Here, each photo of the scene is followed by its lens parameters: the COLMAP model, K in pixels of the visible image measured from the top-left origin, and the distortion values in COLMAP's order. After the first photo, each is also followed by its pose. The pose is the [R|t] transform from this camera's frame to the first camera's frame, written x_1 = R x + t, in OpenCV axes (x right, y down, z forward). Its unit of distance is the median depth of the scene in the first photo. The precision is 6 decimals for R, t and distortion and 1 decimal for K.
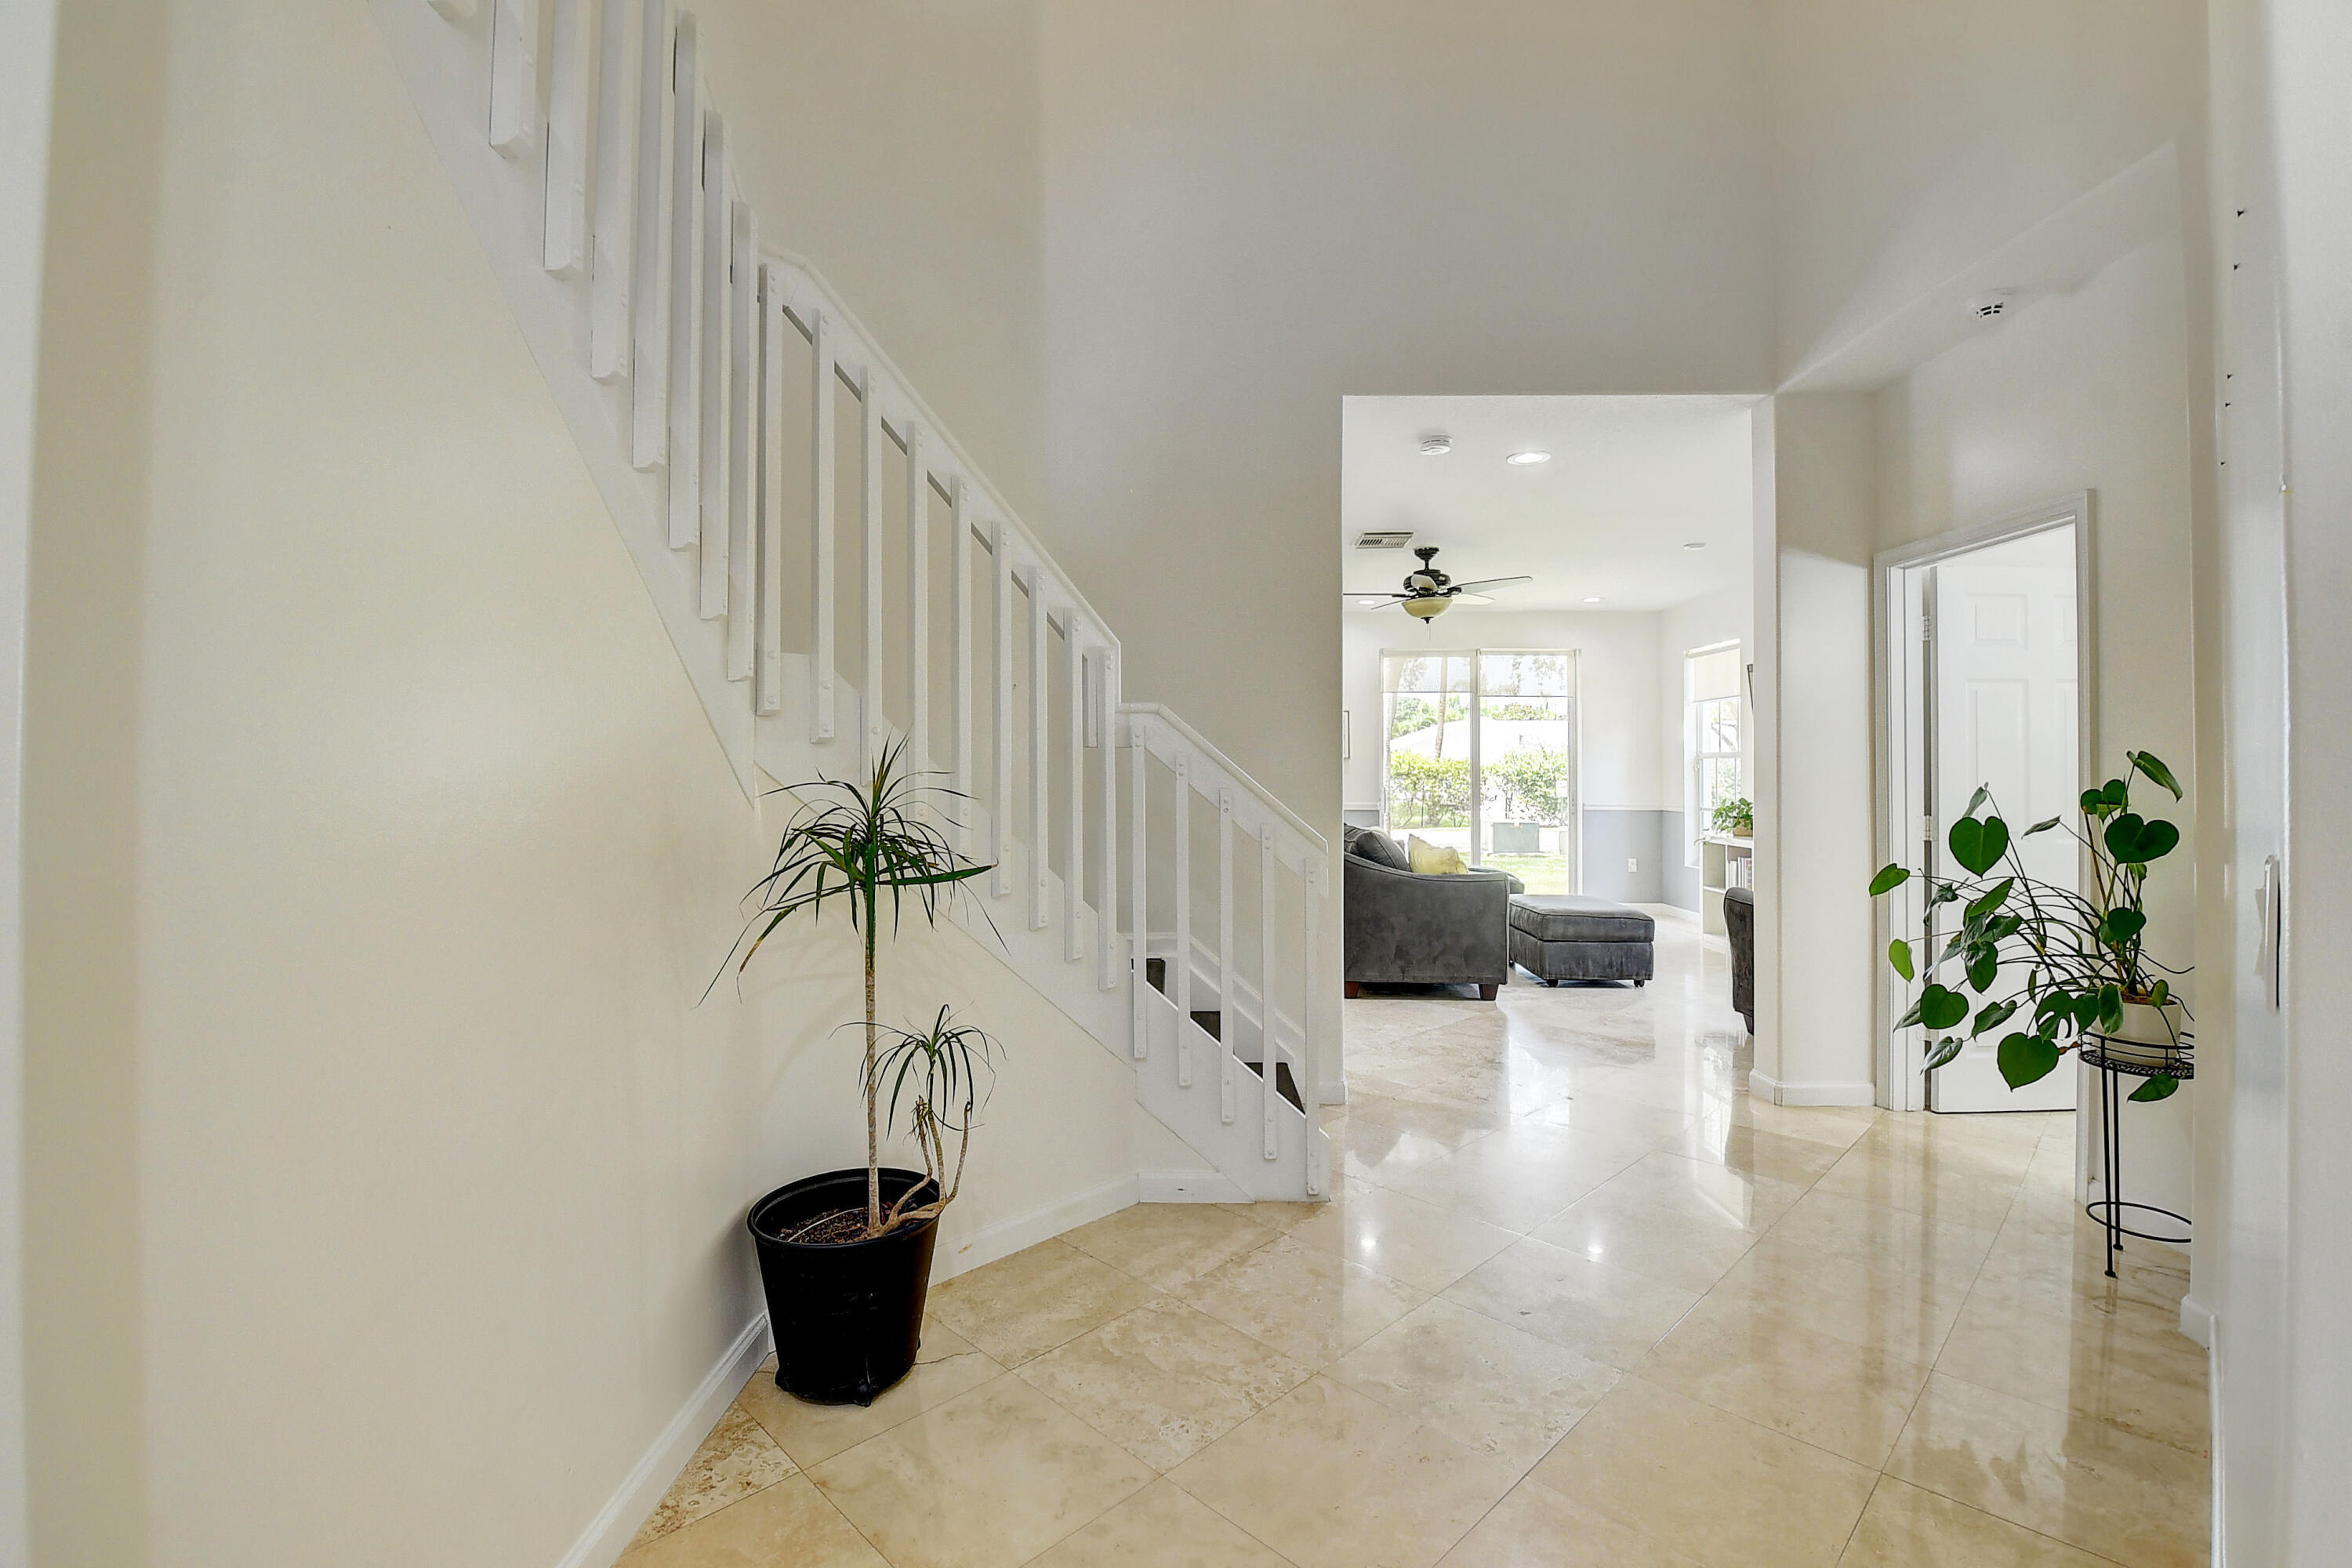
lens RADIAL K [[1038.0, 0, 1148.3], [0, 1038.0, 749.1], [0, 0, 1]] dist [-0.000823, -0.013540]
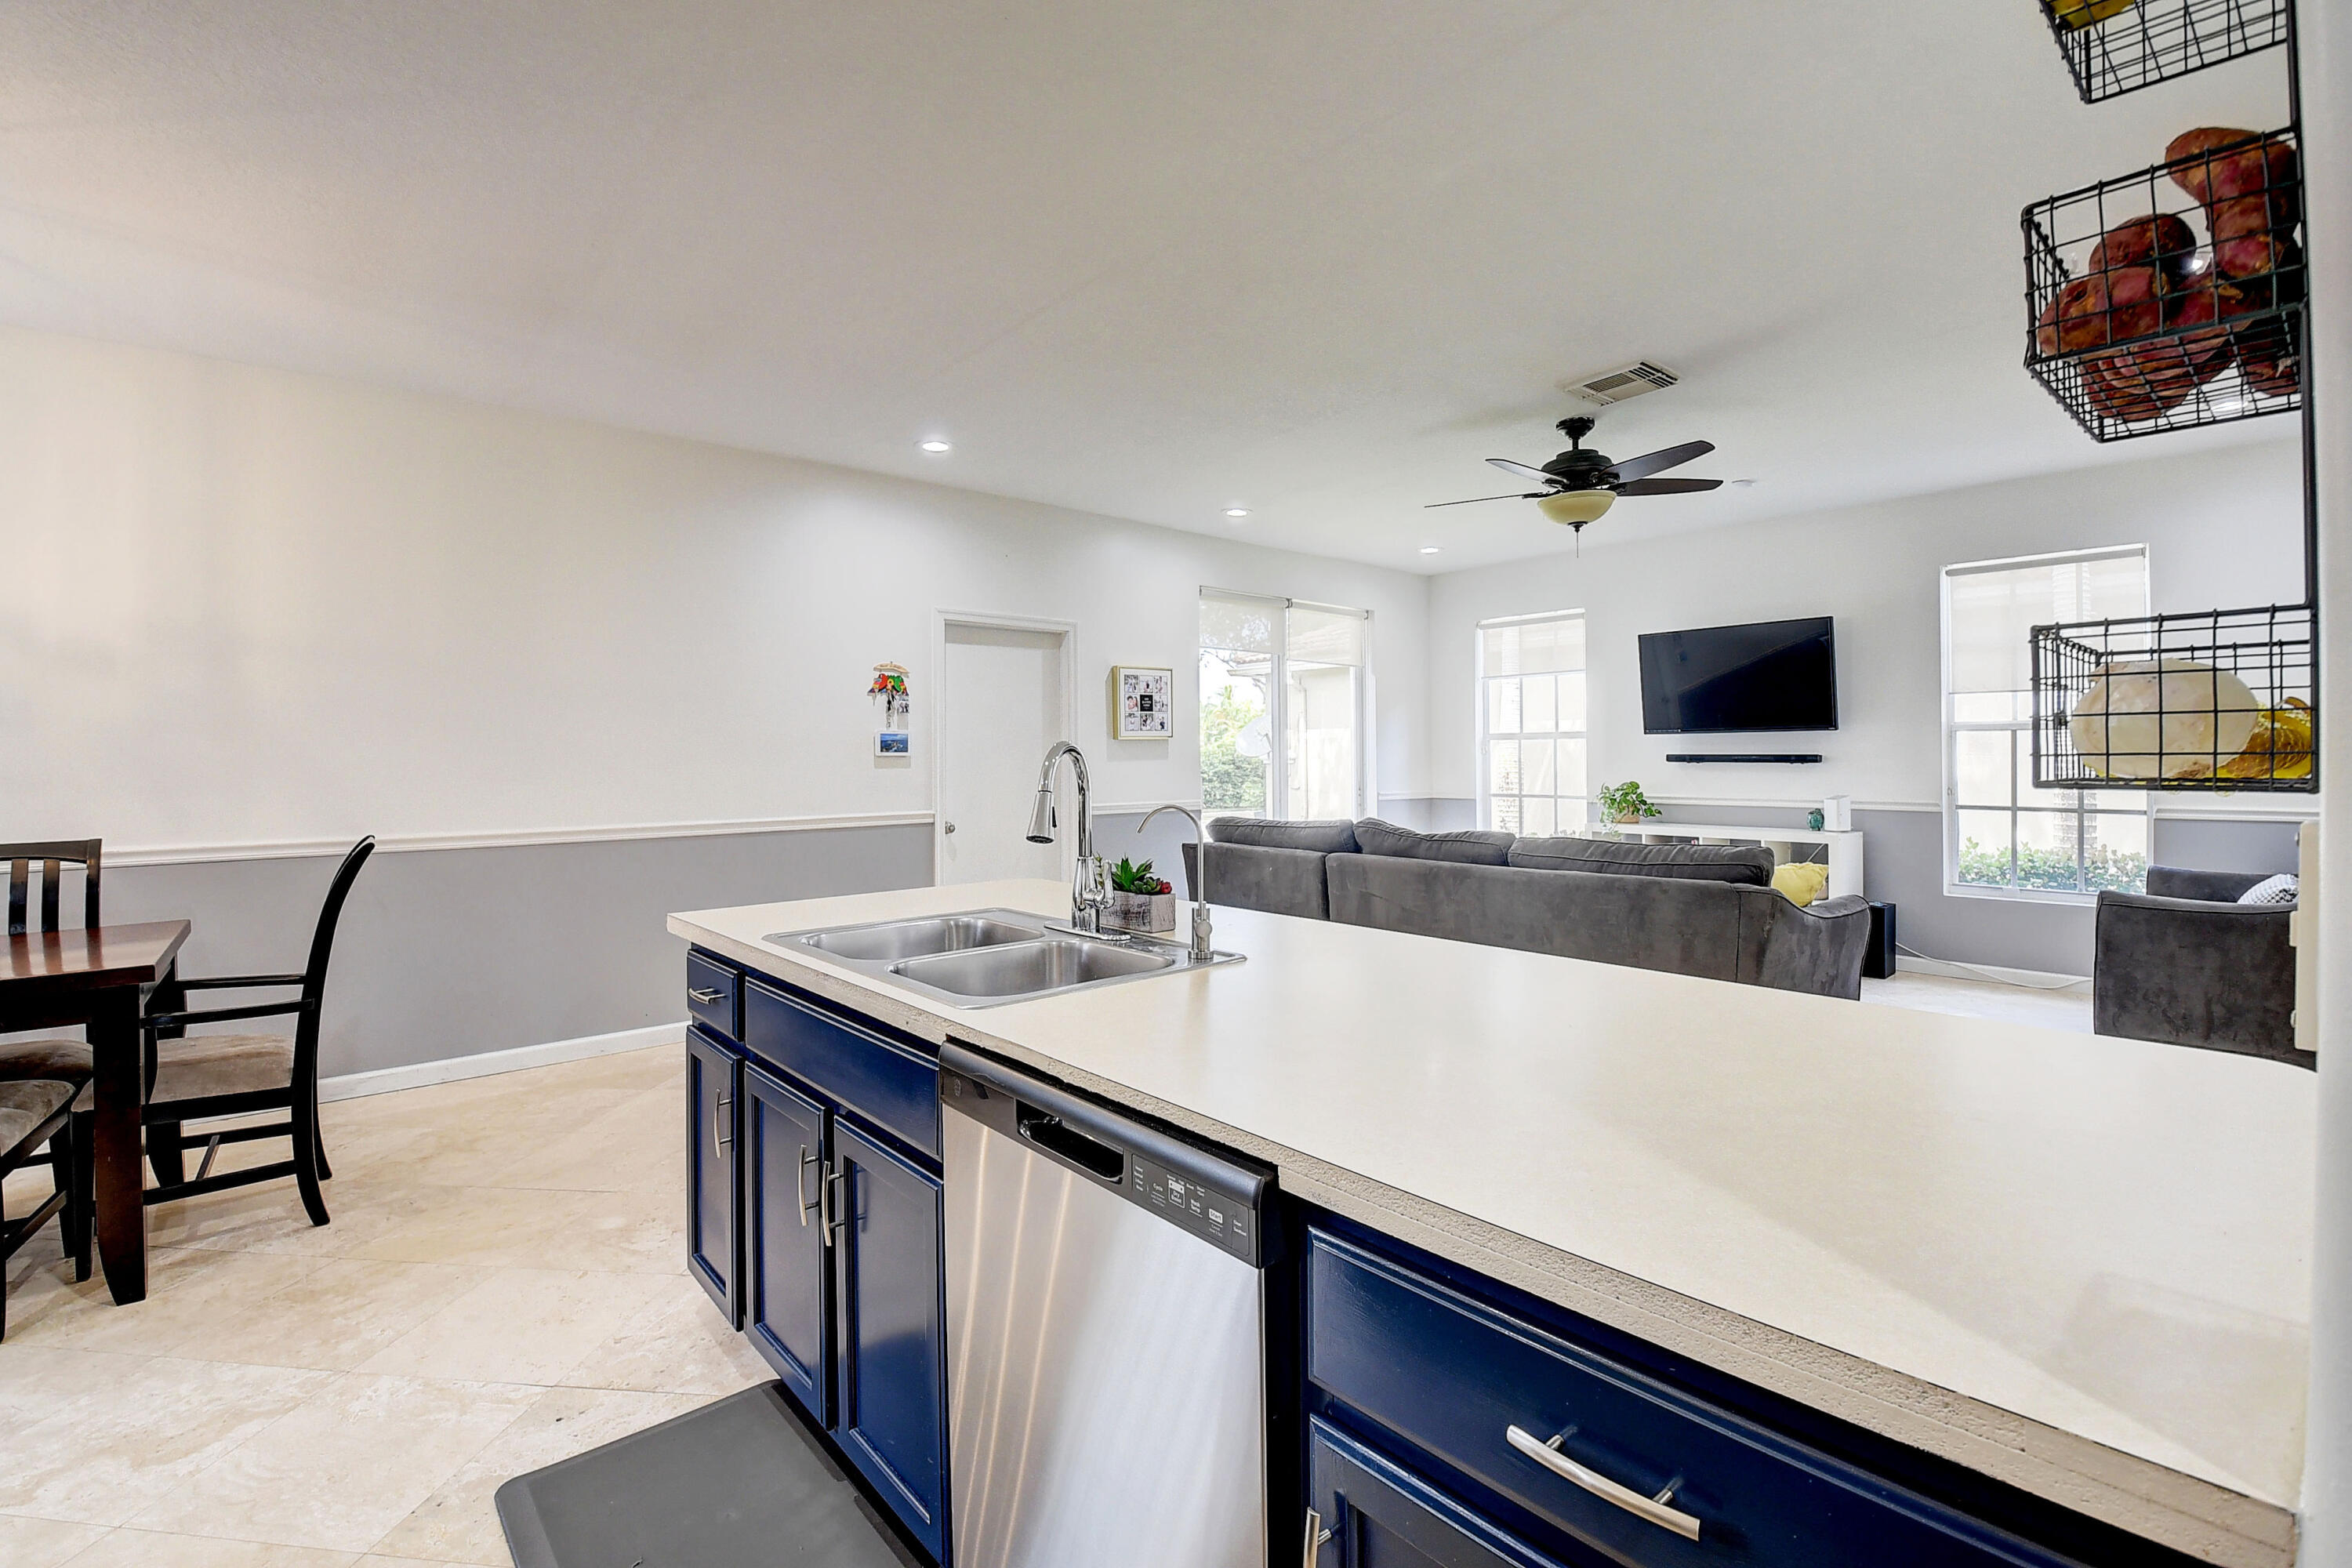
lens RADIAL K [[1038.0, 0, 1167.7], [0, 1038.0, 760.2], [0, 0, 1]] dist [-0.000823, -0.013540]
pose [[0.746180, -0.005719, 0.665719, -0.330852], [-0.005758, 0.999870, 0.015044, 0.016686], [-0.665719, -0.015059, 0.746051, 0.586037]]
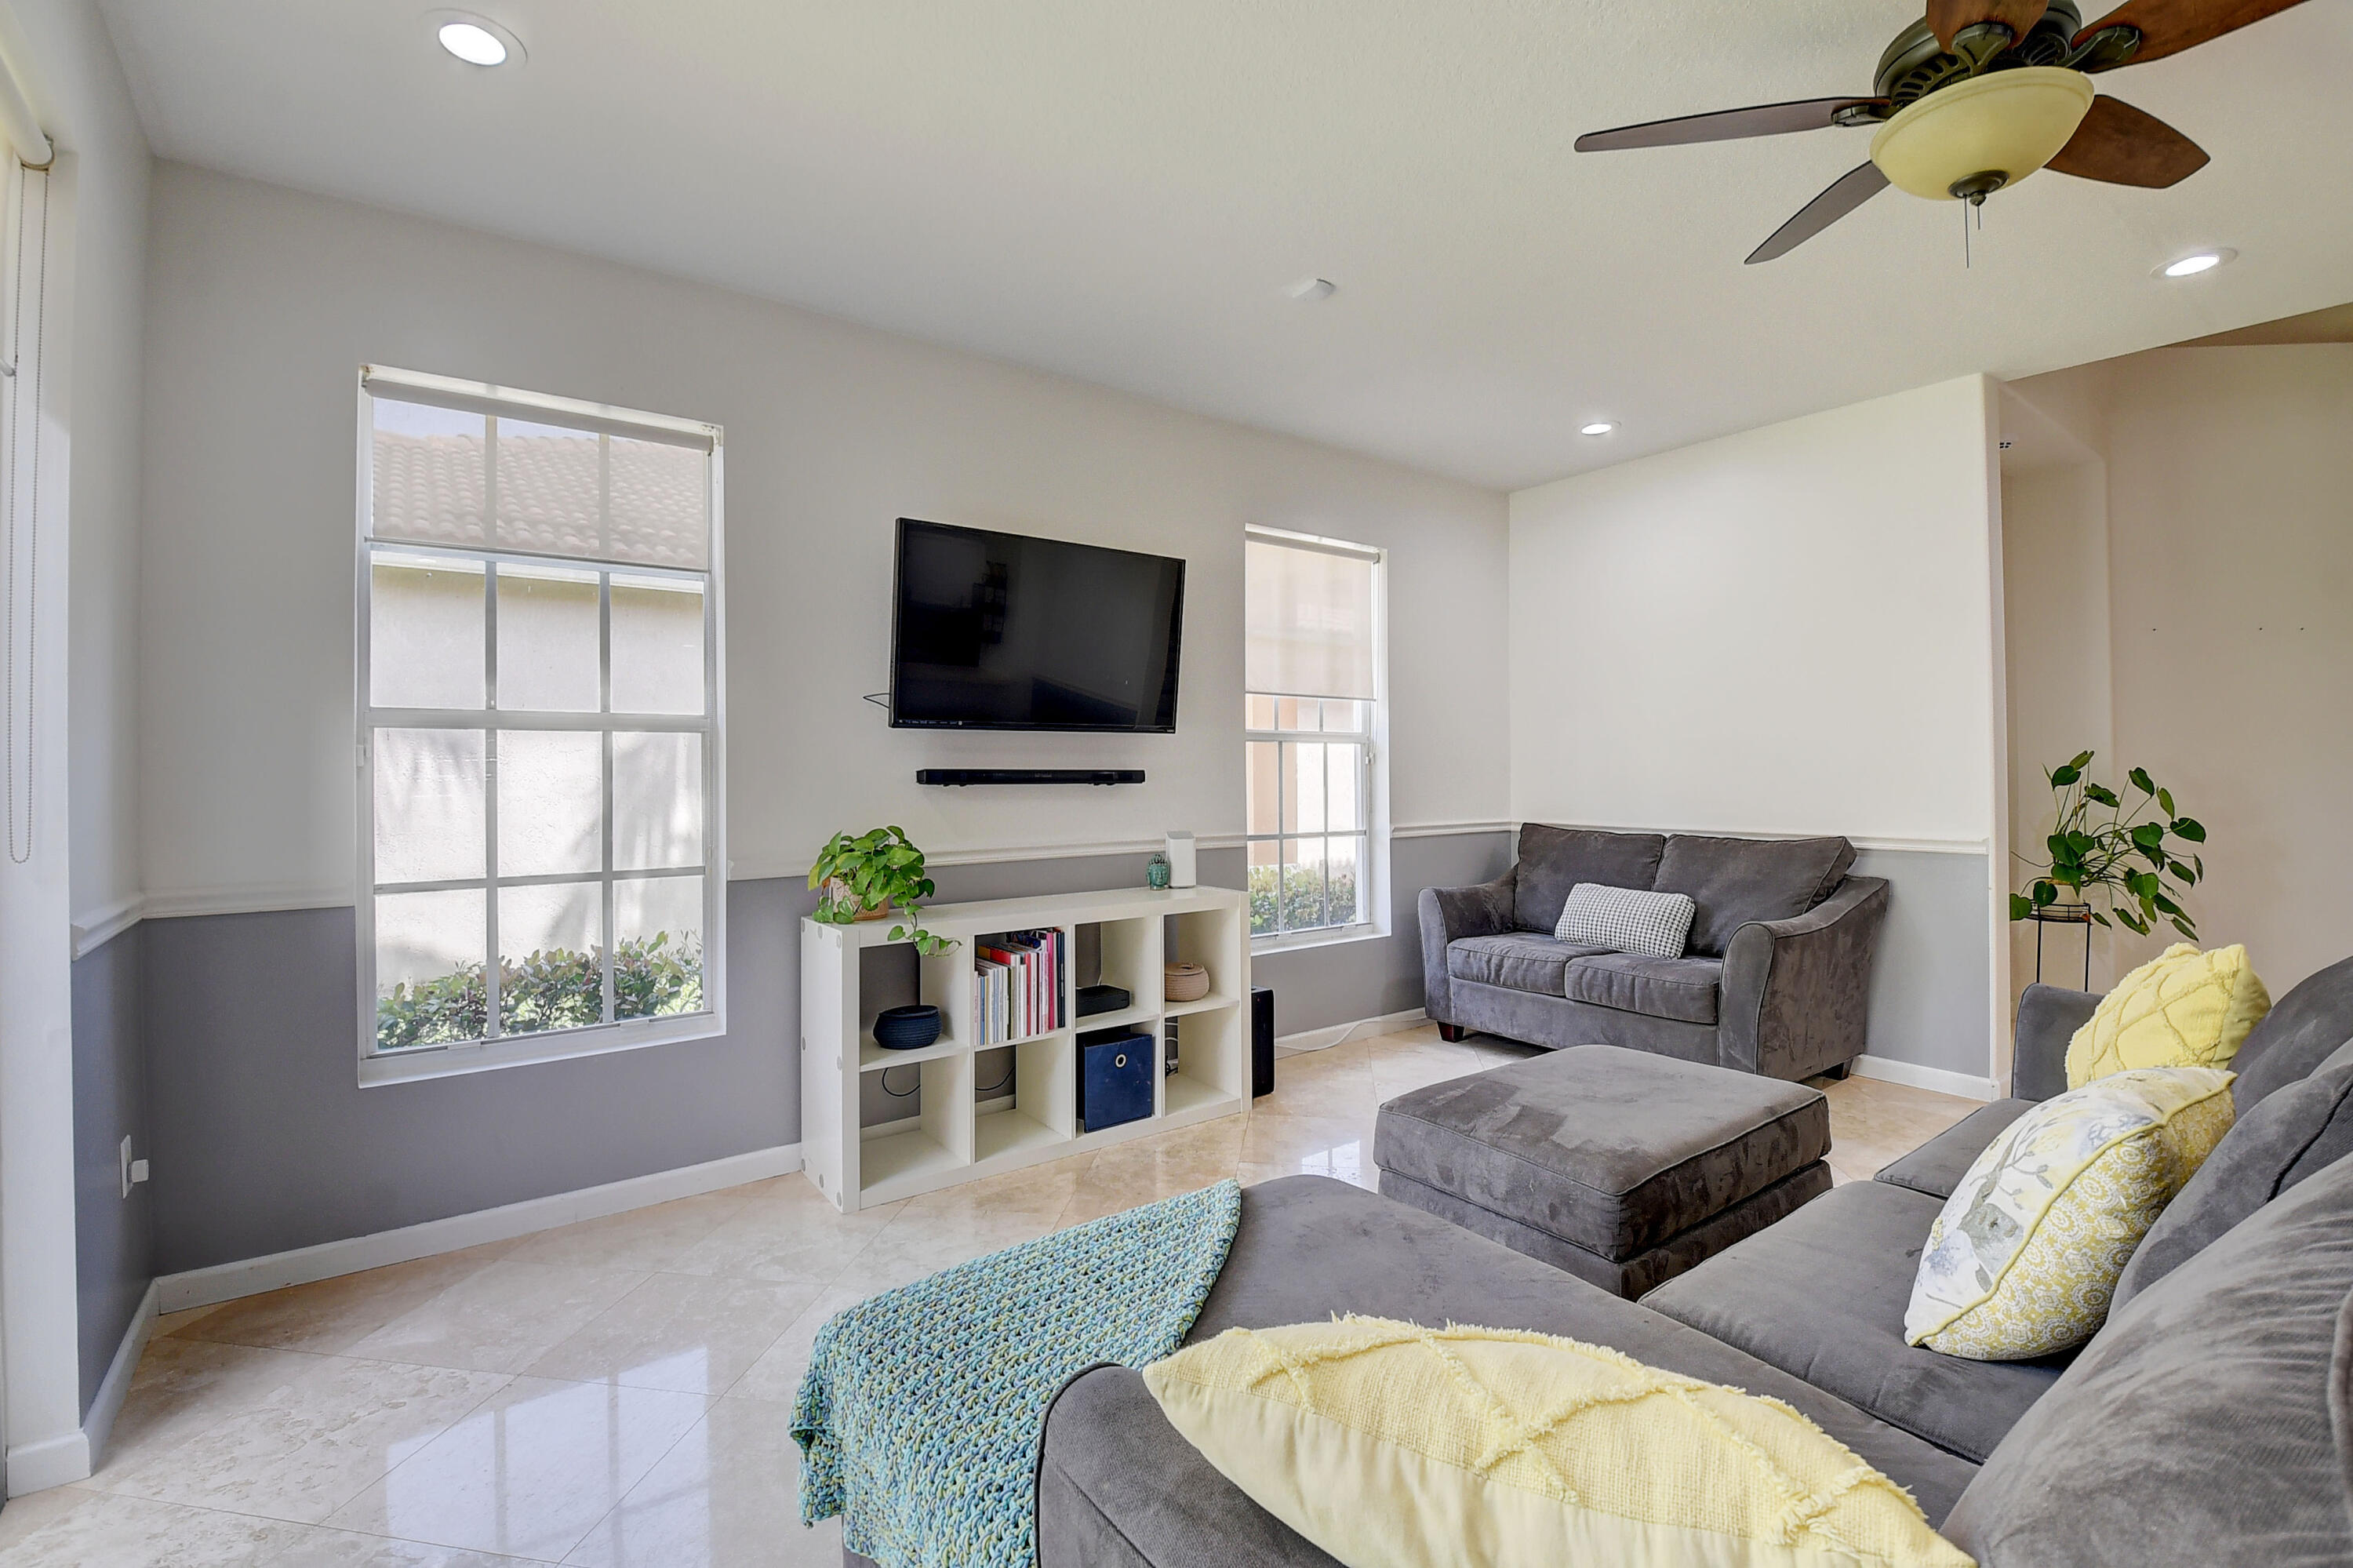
lens RADIAL K [[1038.4, 0, 1169.7], [0, 1038.4, 759.5], [0, 0, 1]] dist [-0.000823, -0.013540]
pose [[-0.616995, 0.007257, 0.786934, 0.166482], [-0.012268, 0.999747, -0.018839, 0.025858], [-0.786871, -0.021277, -0.616750, 1.153825]]
